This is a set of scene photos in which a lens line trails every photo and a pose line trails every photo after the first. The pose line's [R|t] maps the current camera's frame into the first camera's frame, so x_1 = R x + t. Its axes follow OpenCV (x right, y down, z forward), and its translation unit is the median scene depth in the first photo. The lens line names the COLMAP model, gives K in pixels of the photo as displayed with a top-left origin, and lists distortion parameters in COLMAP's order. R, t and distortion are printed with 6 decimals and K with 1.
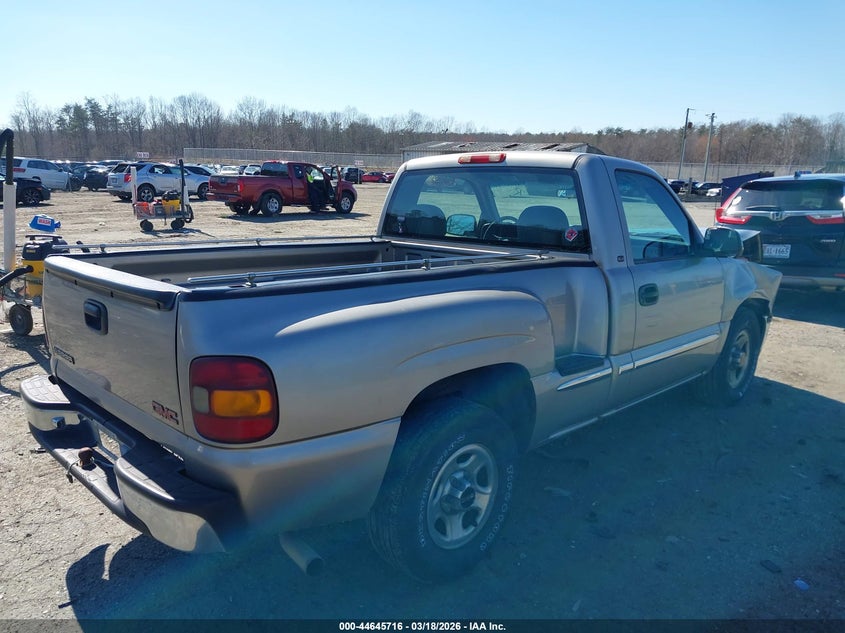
lens RADIAL K [[644.1, 0, 417.3], [0, 644.1, 316.0], [0, 0, 1]] dist [0.001849, -0.000360]
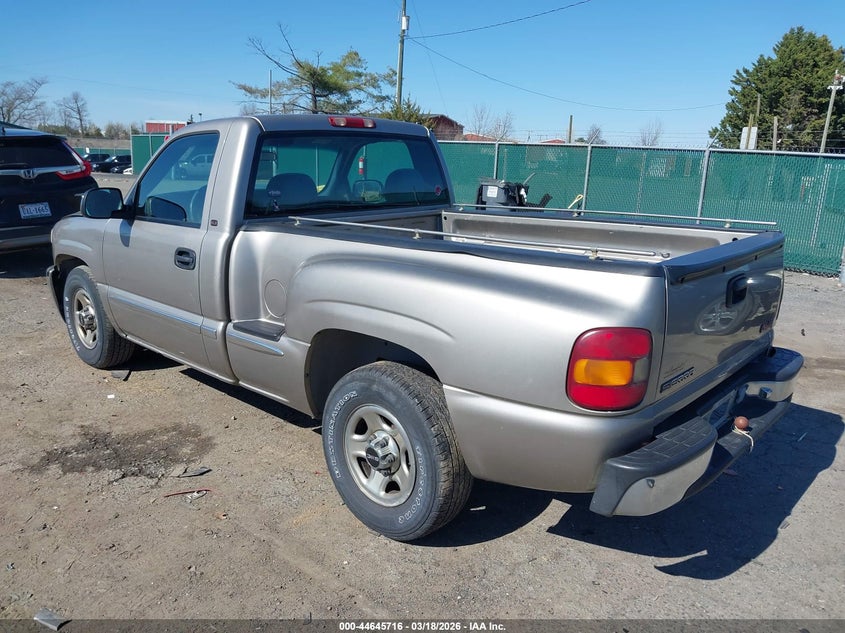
lens RADIAL K [[644.1, 0, 417.3], [0, 644.1, 316.0], [0, 0, 1]] dist [0.001849, -0.000360]
pose [[-0.031076, -0.261287, 0.964761, -0.450541], [0.187008, 0.946662, 0.262409, -0.098674], [-0.981867, 0.188573, 0.019444, 0.451618]]
